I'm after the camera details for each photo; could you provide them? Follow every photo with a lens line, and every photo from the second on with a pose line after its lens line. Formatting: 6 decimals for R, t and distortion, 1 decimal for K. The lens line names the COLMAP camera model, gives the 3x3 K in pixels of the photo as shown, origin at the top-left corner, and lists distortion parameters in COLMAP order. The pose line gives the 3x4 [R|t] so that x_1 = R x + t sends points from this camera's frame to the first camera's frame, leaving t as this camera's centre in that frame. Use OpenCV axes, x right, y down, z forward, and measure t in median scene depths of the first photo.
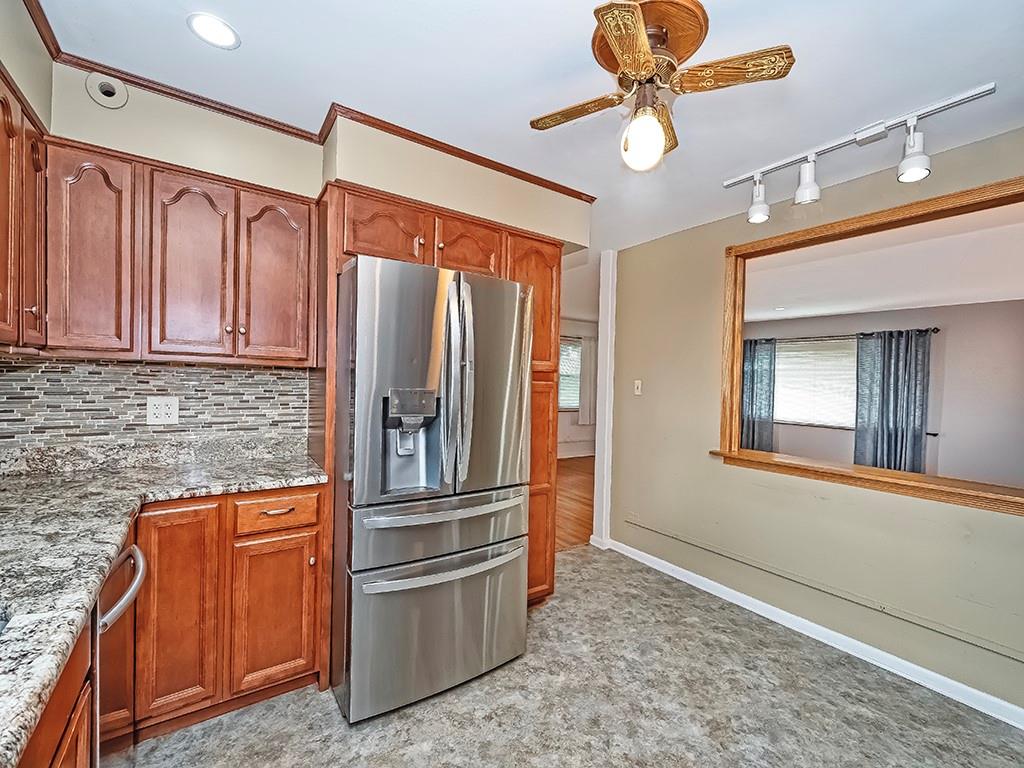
lens RADIAL K [[440.2, 0, 513.2], [0, 440.2, 386.5], [0, 0, 1]] dist [0.005321, -0.001973]
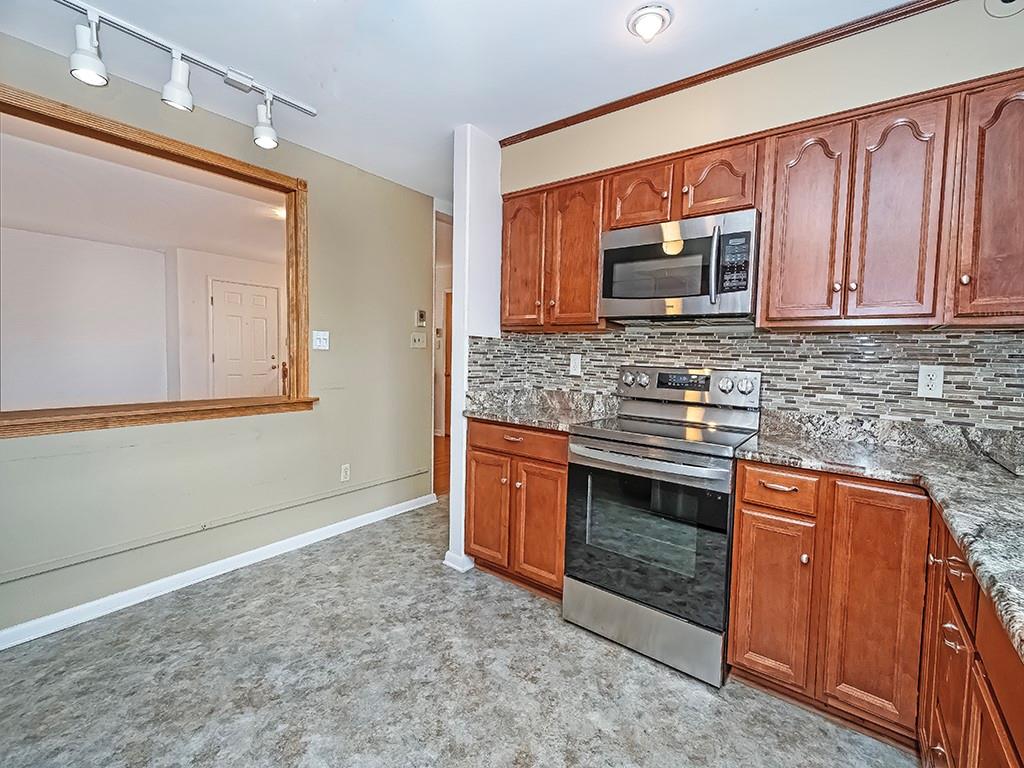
lens RADIAL K [[440.2, 0, 512.2], [0, 440.2, 401.3], [0, 0, 1]] dist [0.005321, -0.001973]
pose [[-0.306783, -0.155199, 0.939041, -0.403735], [-0.032304, 0.987745, 0.152695, -0.008379], [-0.951231, 0.016509, -0.308037, 0.620529]]
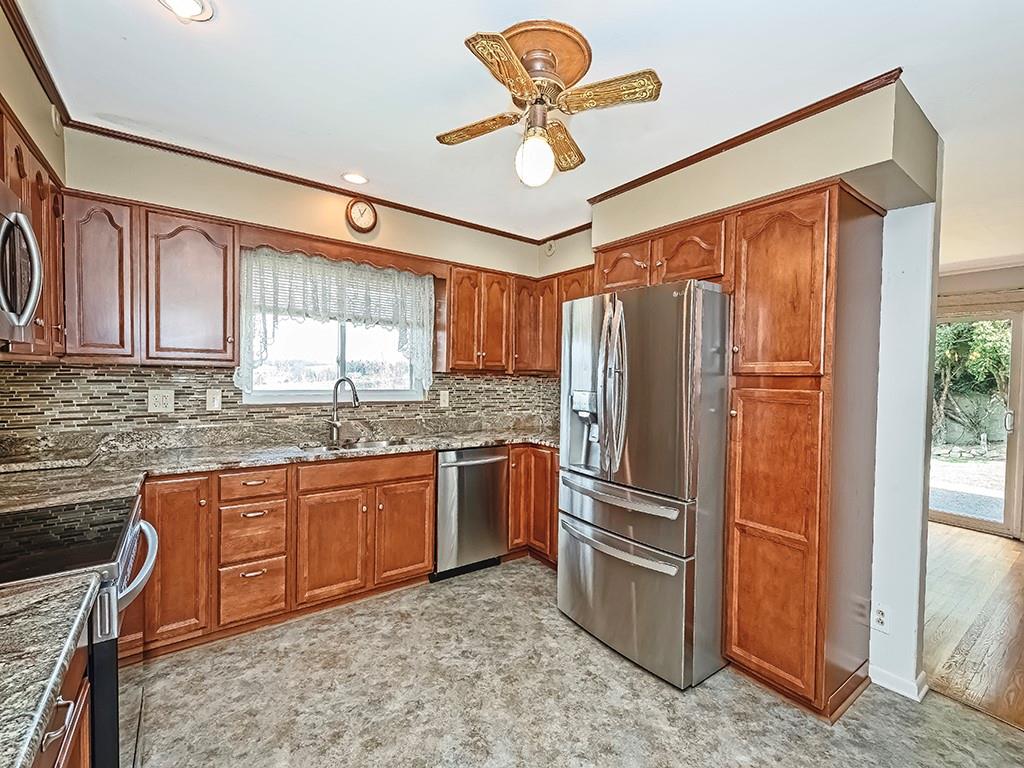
lens RADIAL K [[440.2, 0, 510.6], [0, 440.2, 381.5], [0, 0, 1]] dist [0.005321, -0.001973]
pose [[0.016887, -0.012047, -0.999785, 1.636224], [-0.023145, 0.999655, -0.012437, -0.008265], [0.999589, 0.023350, 0.016603, 1.097208]]
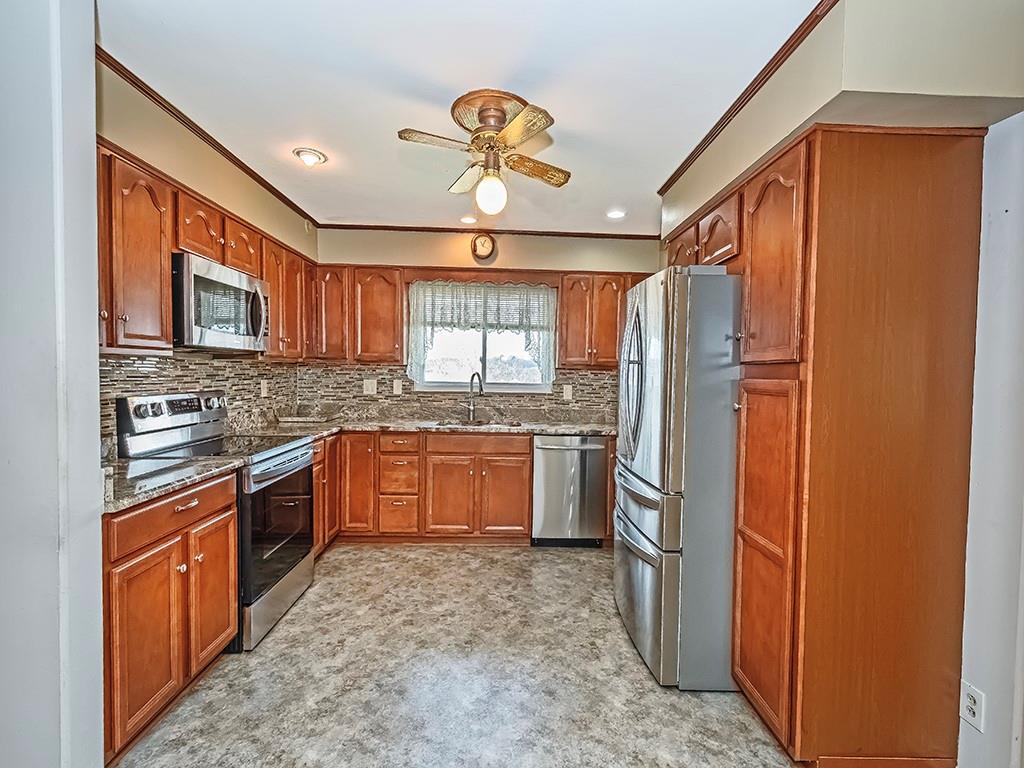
lens RADIAL K [[440.2, 0, 519.9], [0, 440.2, 381.6], [0, 0, 1]] dist [0.005321, -0.001973]
pose [[-0.549960, -0.020447, -0.834941, 1.639347], [-0.037490, 0.999297, 0.000222, 0.005231], [0.834349, 0.031423, -0.550340, 1.745899]]
